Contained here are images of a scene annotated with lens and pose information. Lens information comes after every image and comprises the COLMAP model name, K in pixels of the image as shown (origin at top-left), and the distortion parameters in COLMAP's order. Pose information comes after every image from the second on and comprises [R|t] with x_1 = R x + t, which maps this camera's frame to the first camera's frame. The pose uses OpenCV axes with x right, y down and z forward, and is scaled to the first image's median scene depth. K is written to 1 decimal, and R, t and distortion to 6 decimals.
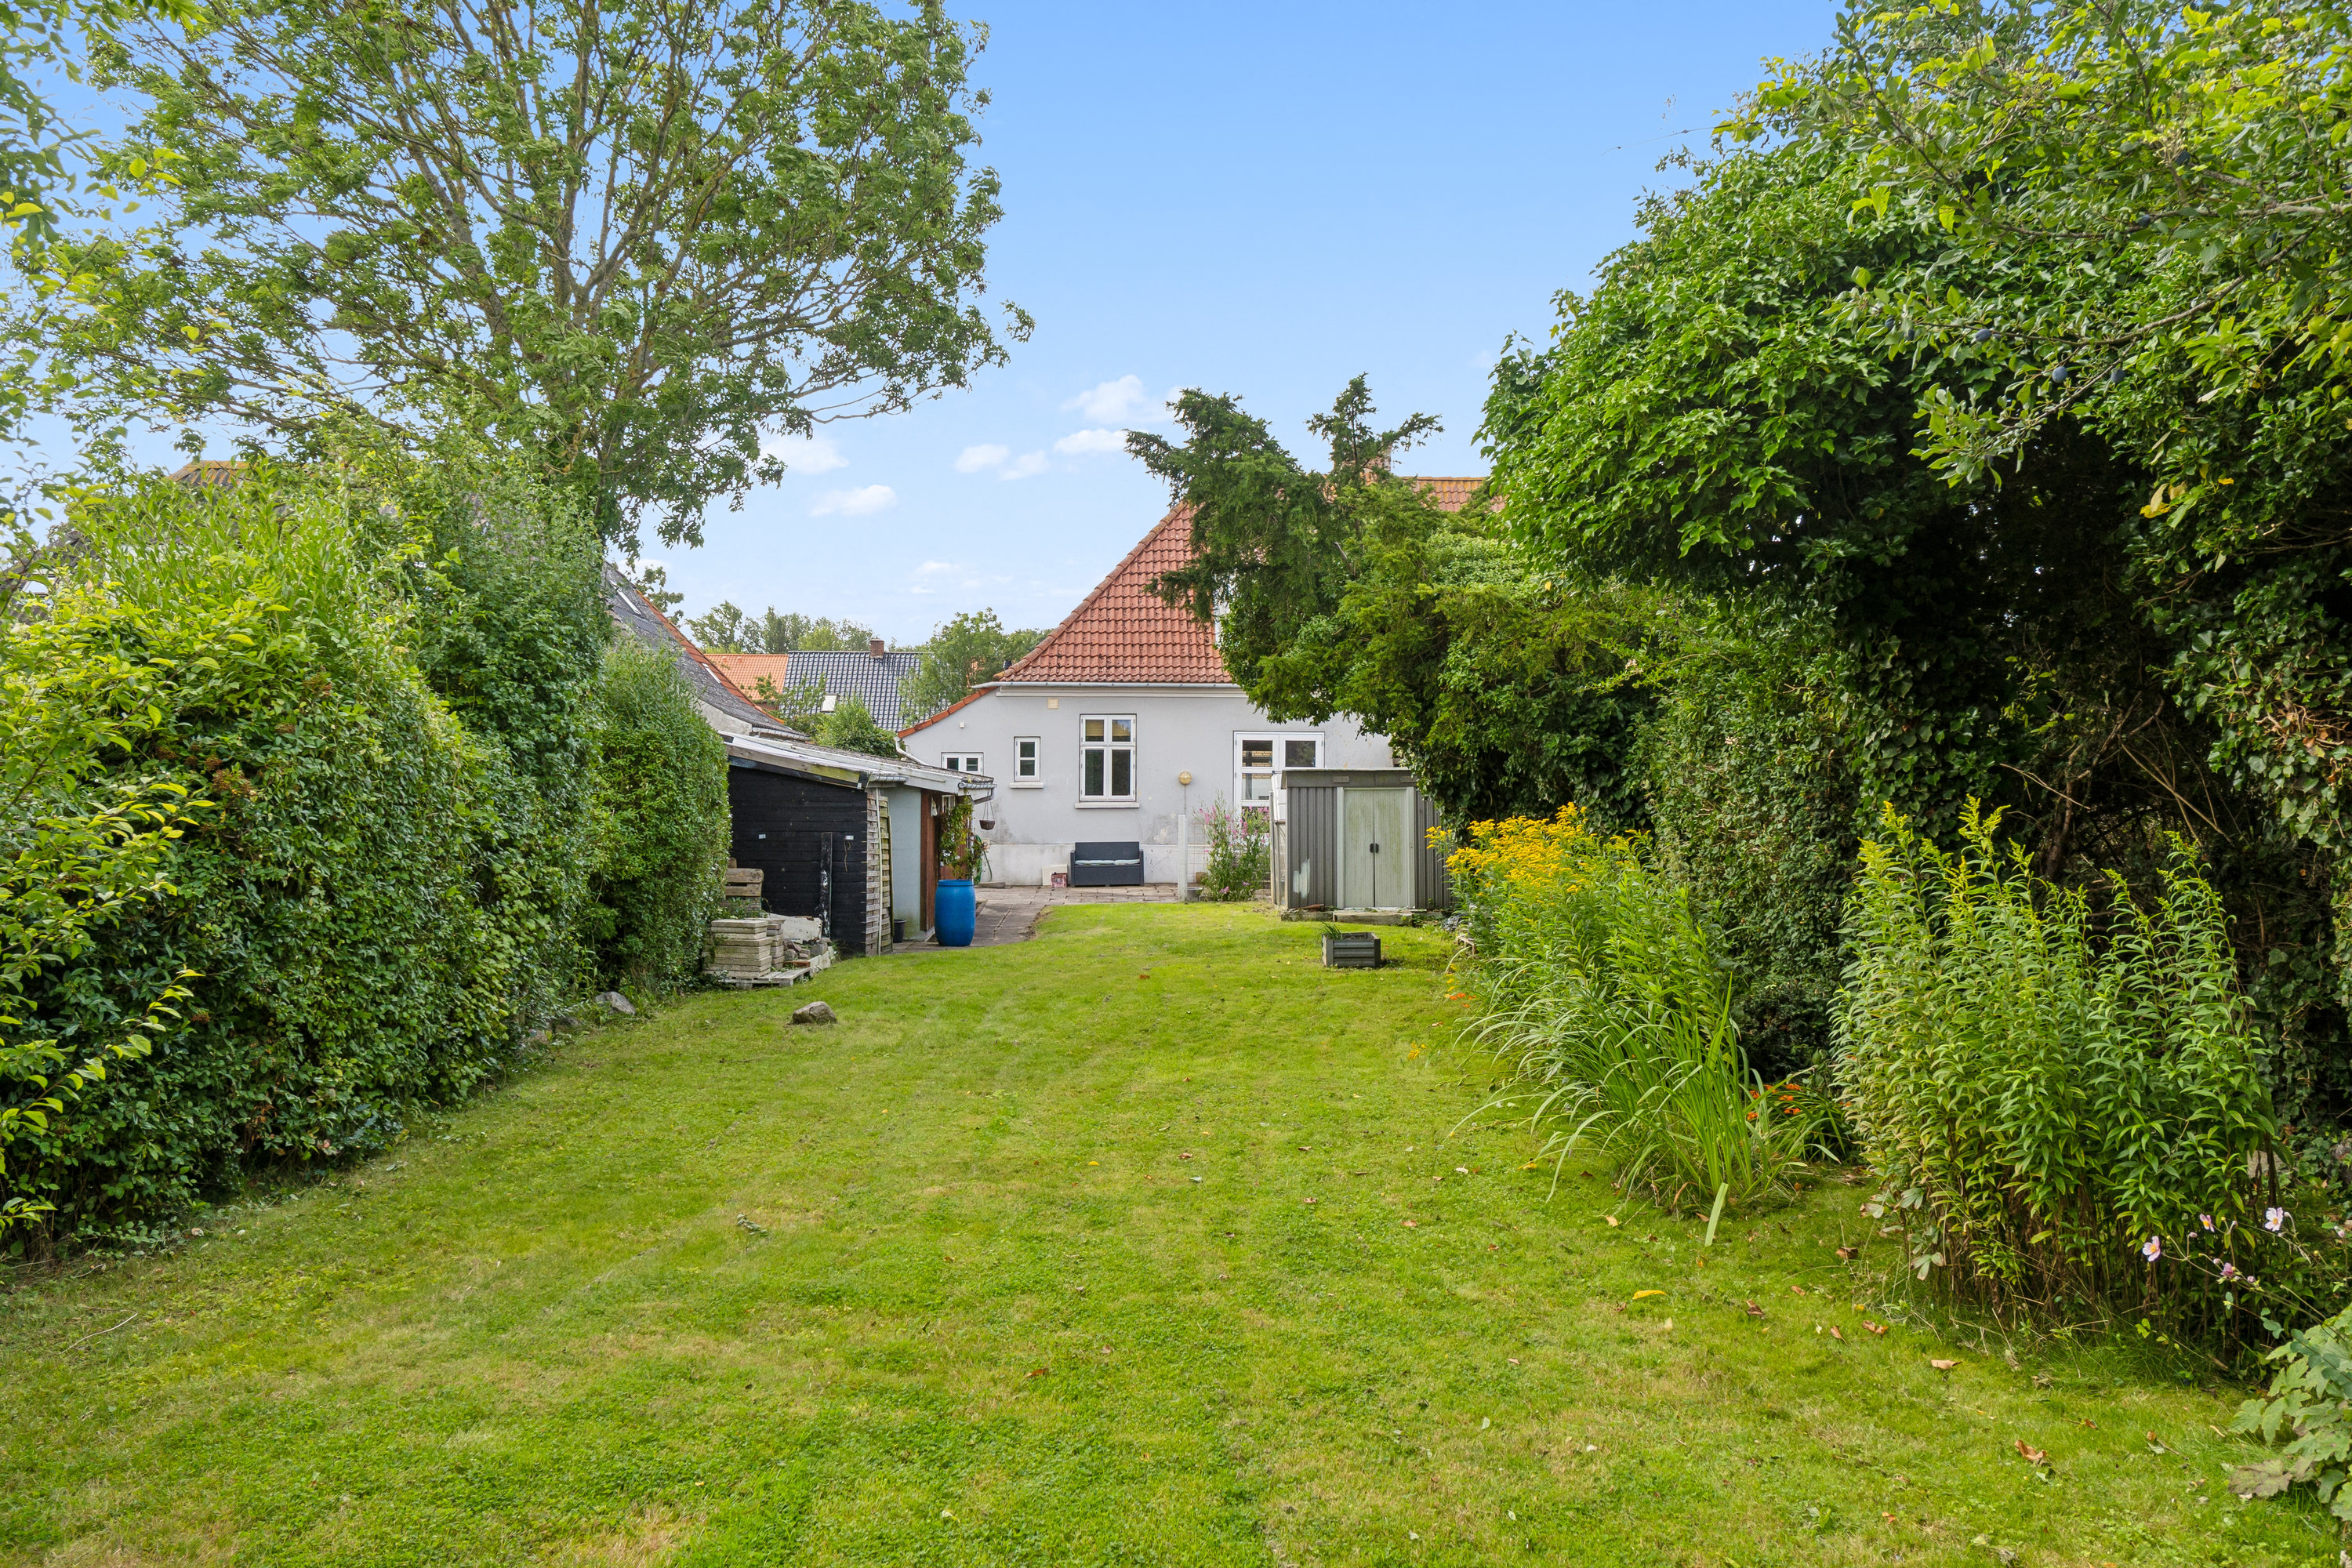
lens RADIAL K [[1848.3, 0, 1187.8], [0, 1848.3, 777.0], [0, 0, 1]] dist [0.010887, -0.011673]
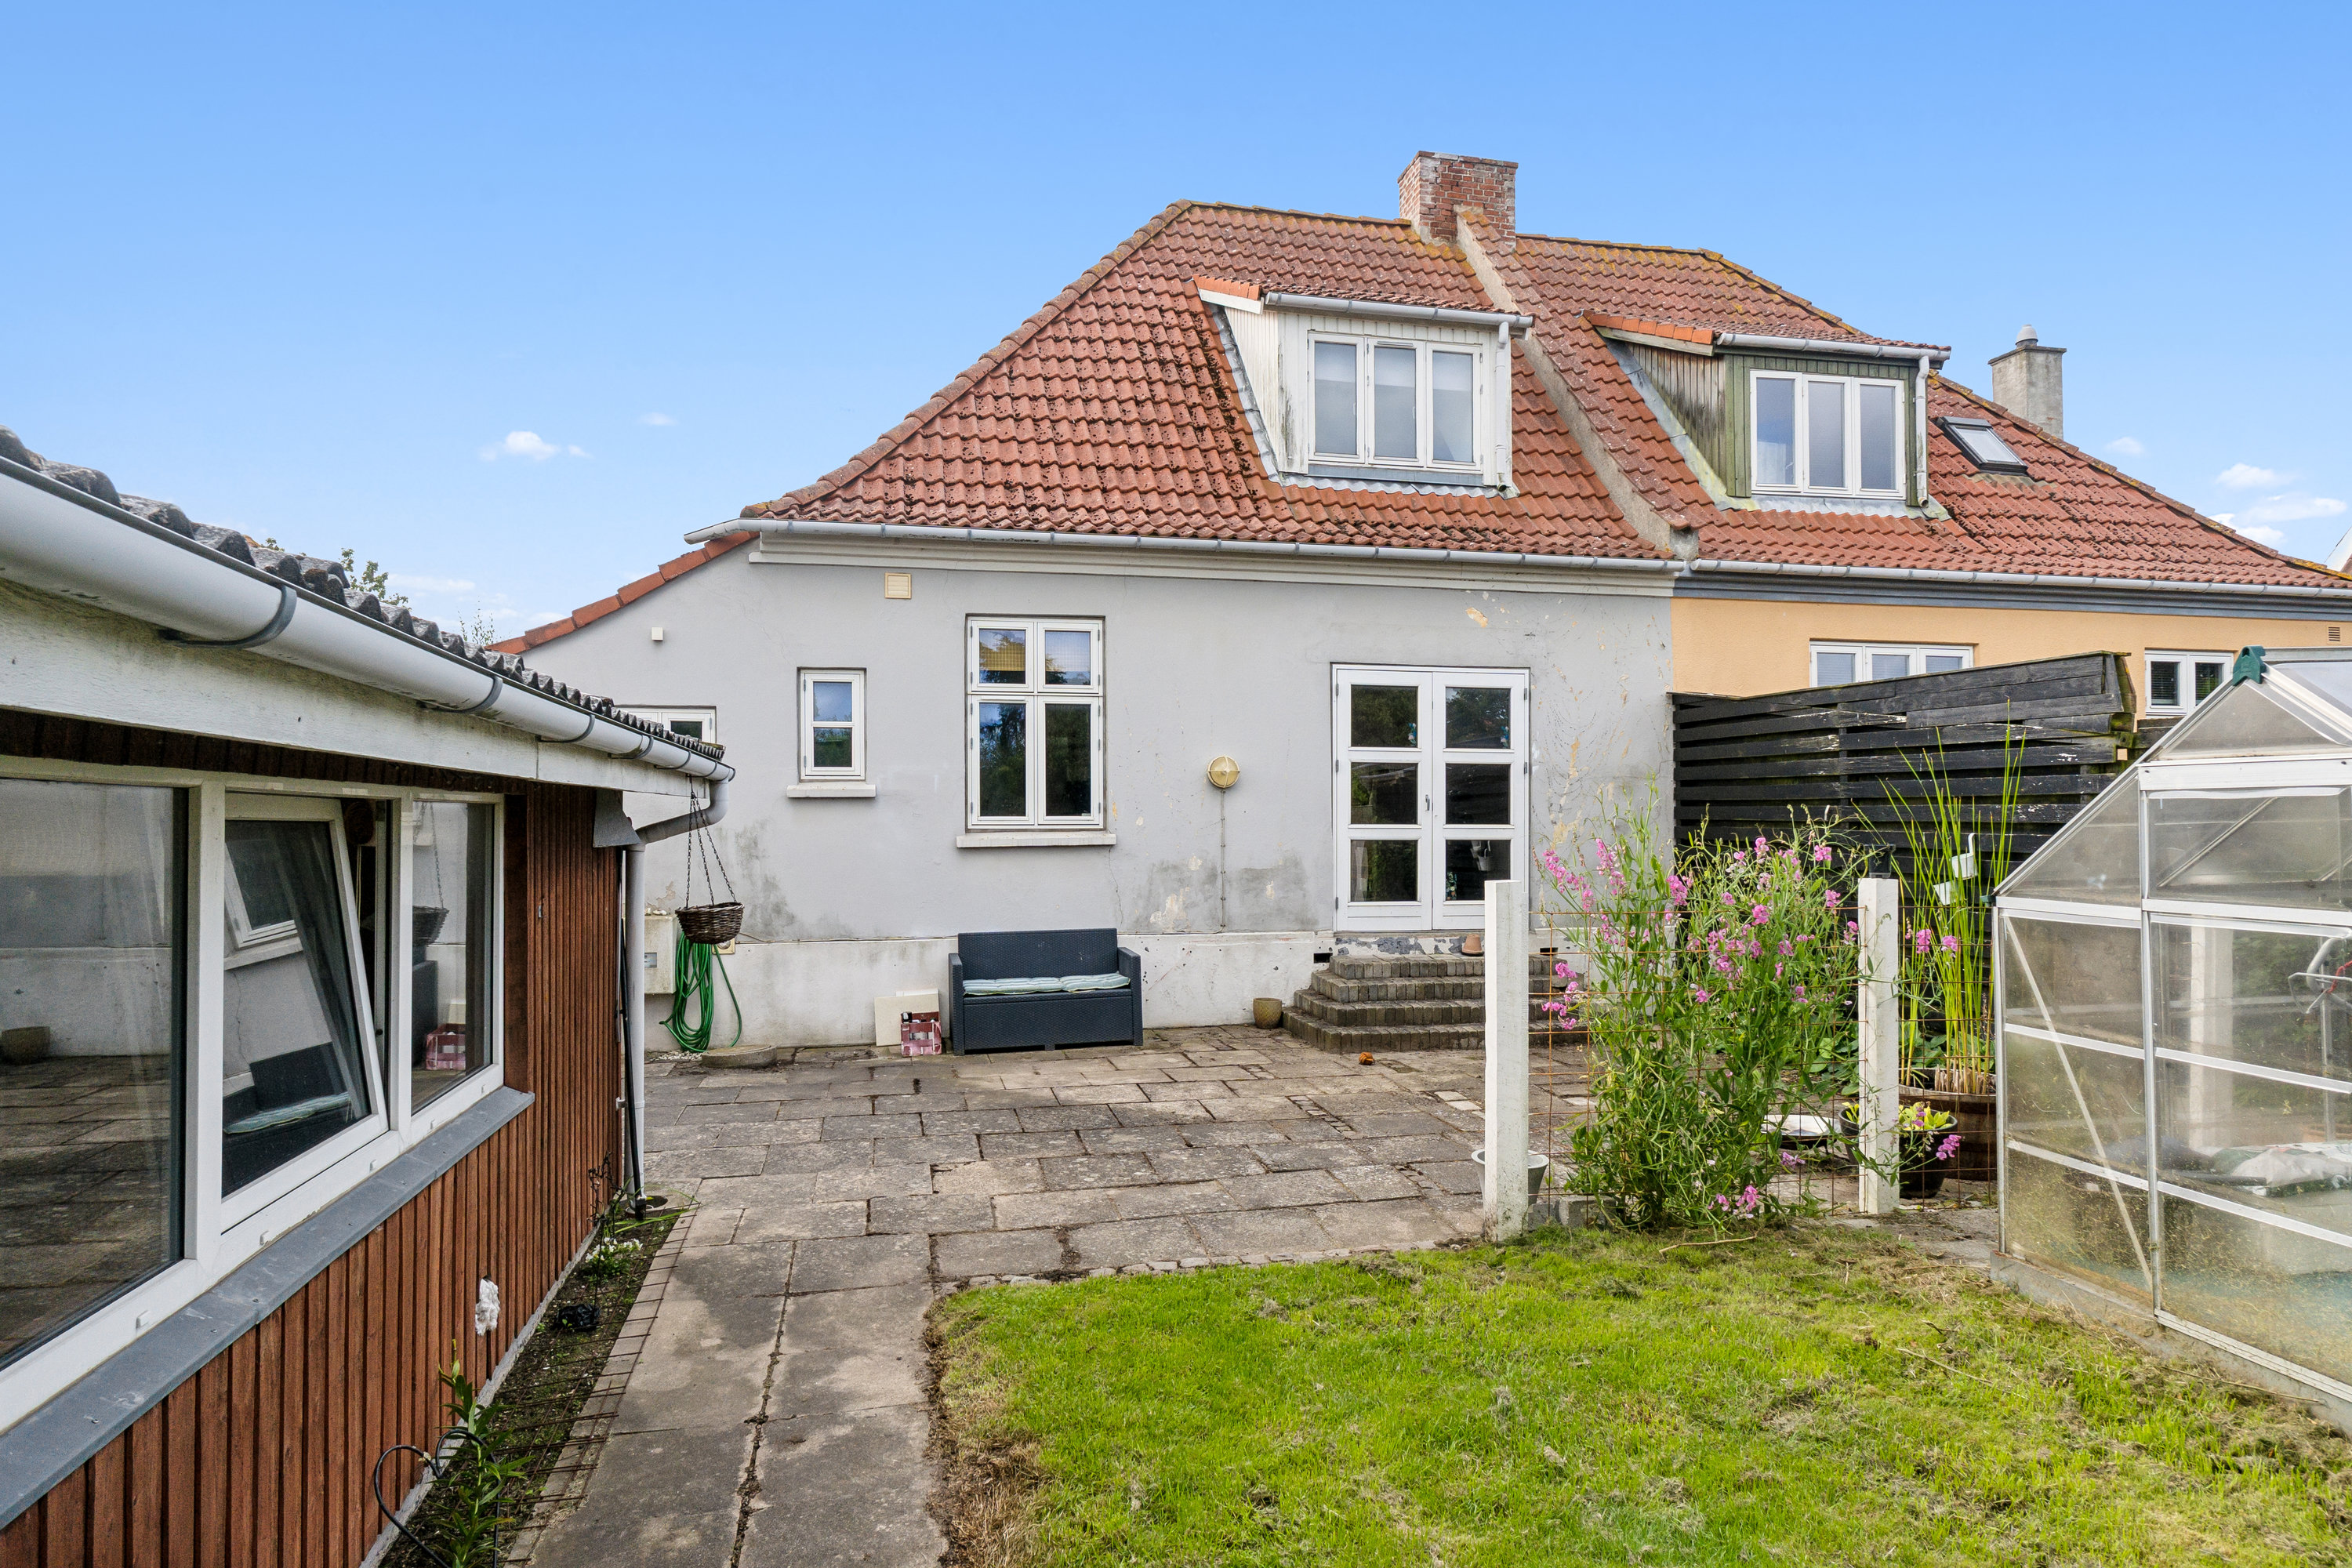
lens RADIAL K [[1424.8, 0, 1183.4], [0, 1424.8, 806.9], [0, 0, 1]] dist [-0.002185, 0.000209]
pose [[0.986041, -0.009490, 0.166231, -0.063633], [0.011381, 0.999881, -0.010426, 0.011533], [-0.166112, 0.012172, 0.986032, 0.686843]]
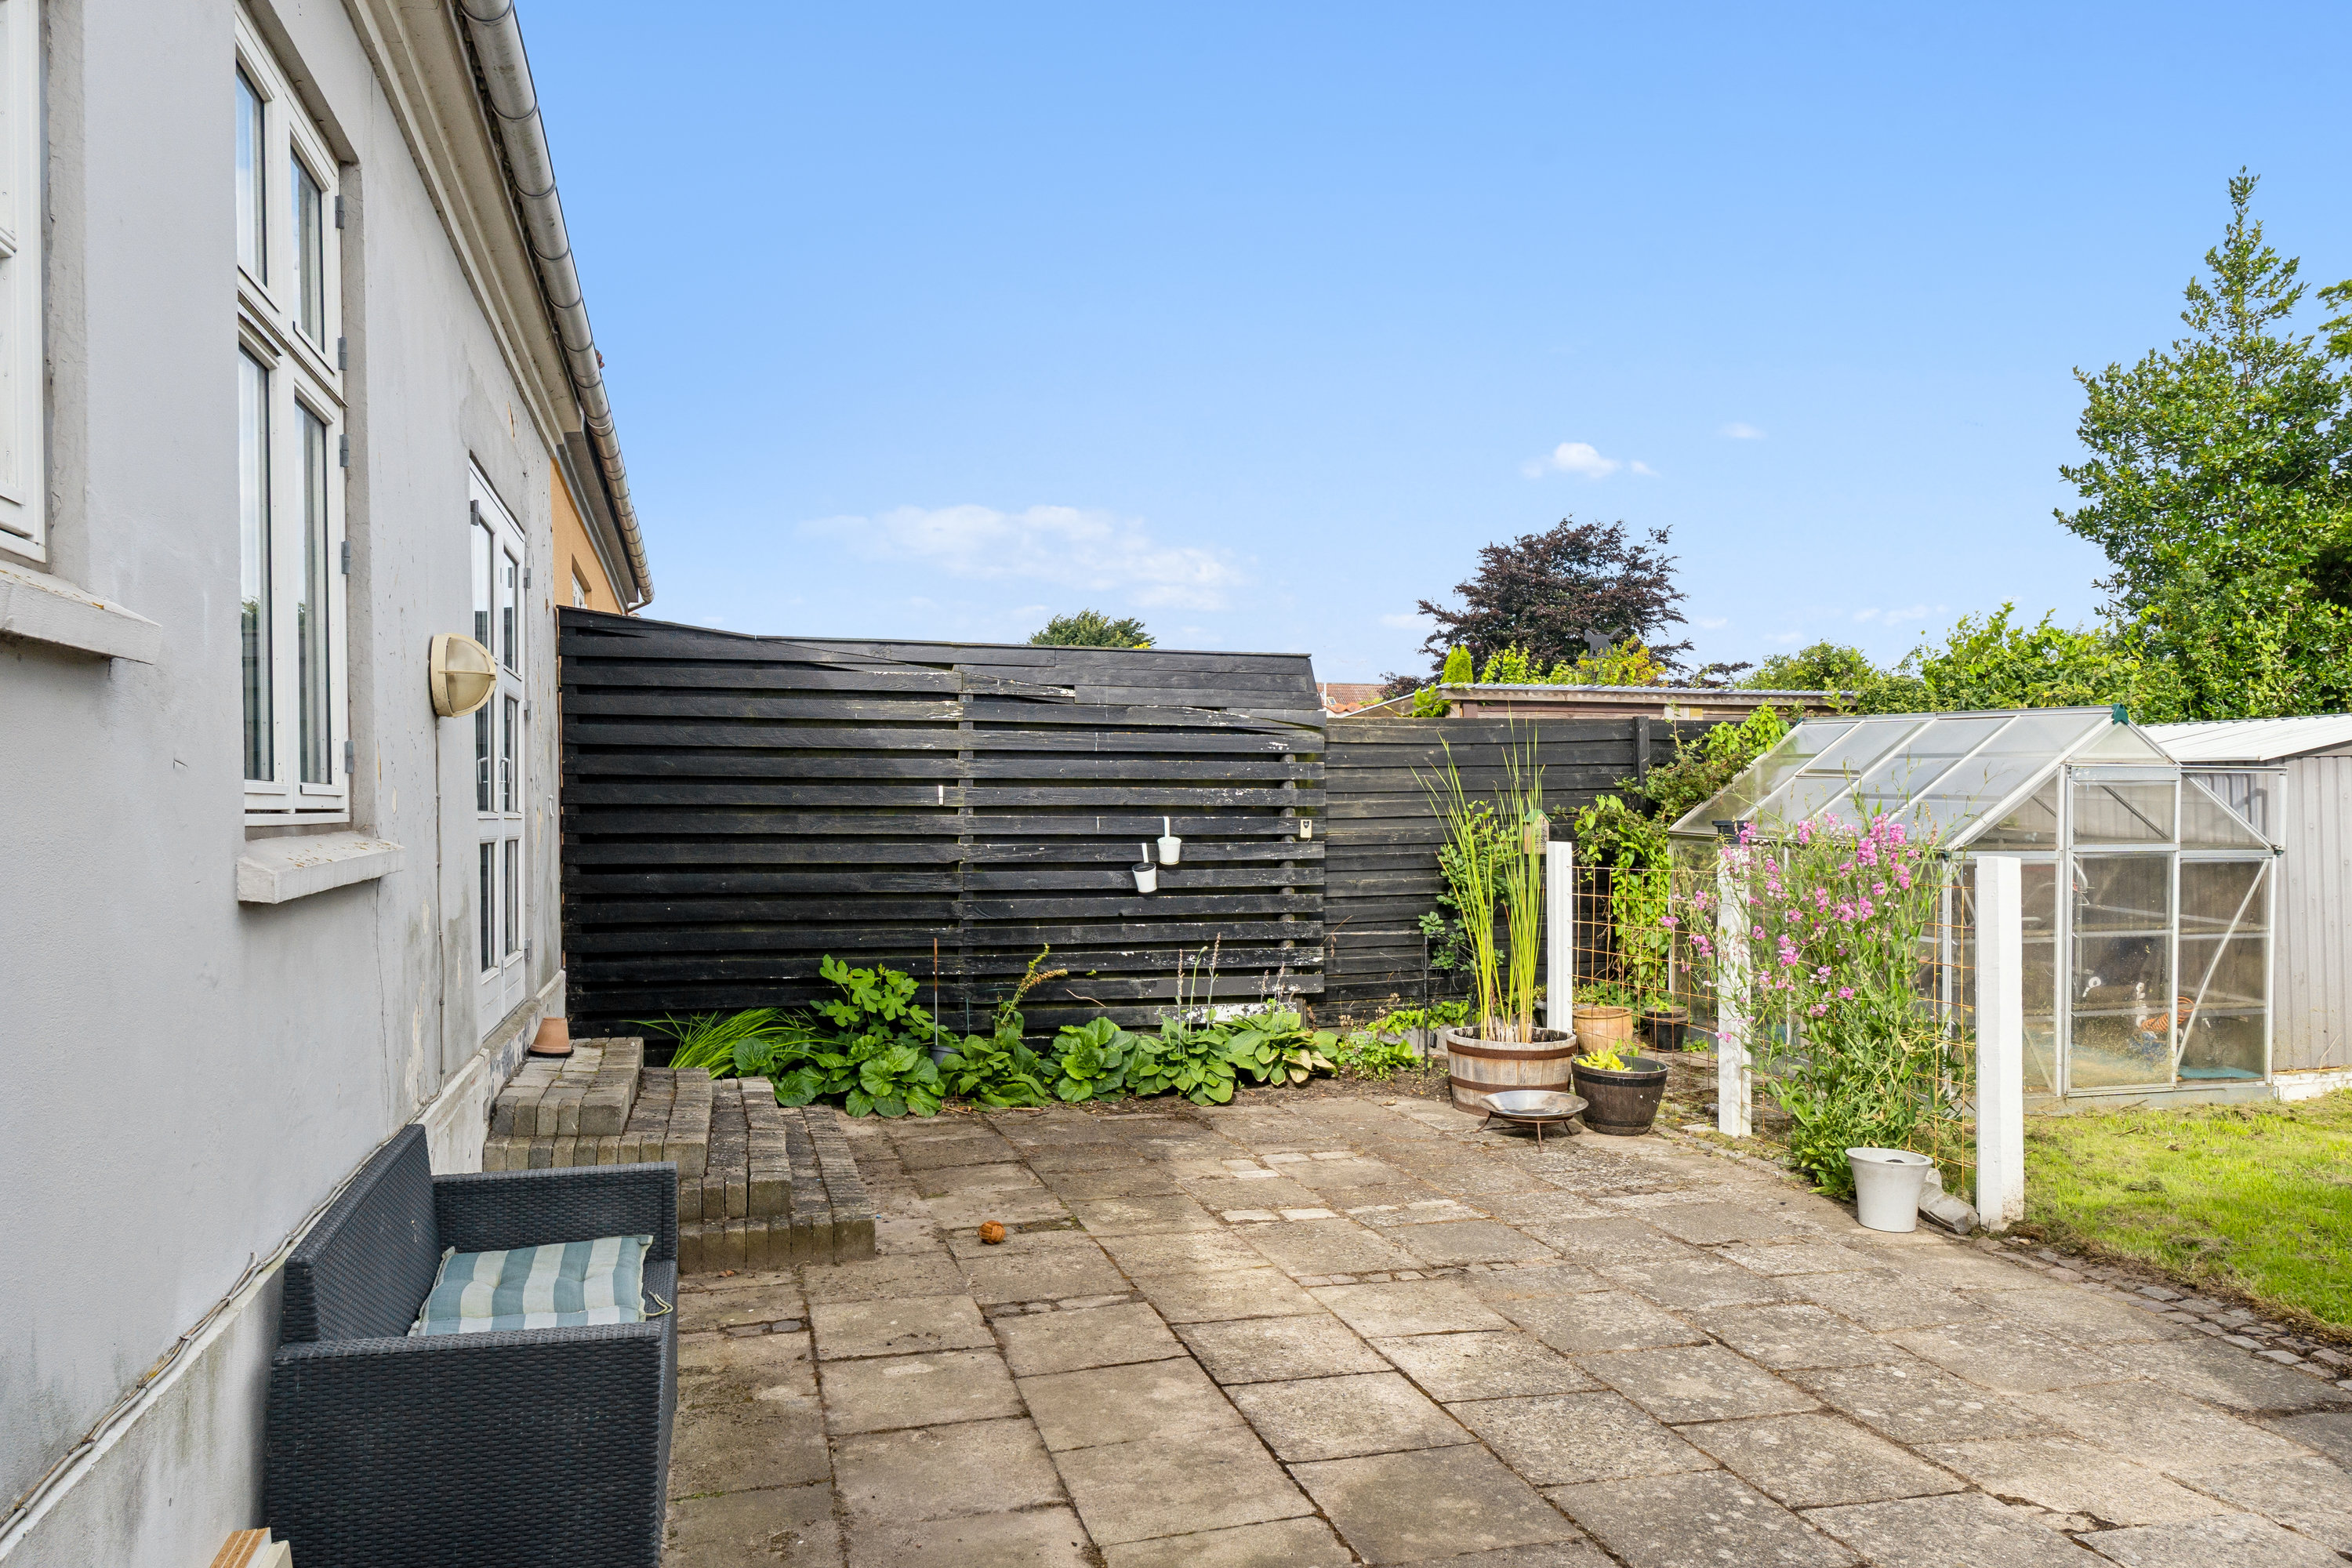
lens RADIAL K [[1581.3, 0, 1170.2], [0, 1581.3, 794.3], [0, 0, 1]] dist [-0.002453, 0.001501]
pose [[-0.226887, -0.002764, 0.973917, -0.156044], [0.002355, 0.999991, 0.003386, 0.010300], [-0.973918, 0.003062, -0.226878, 0.979653]]
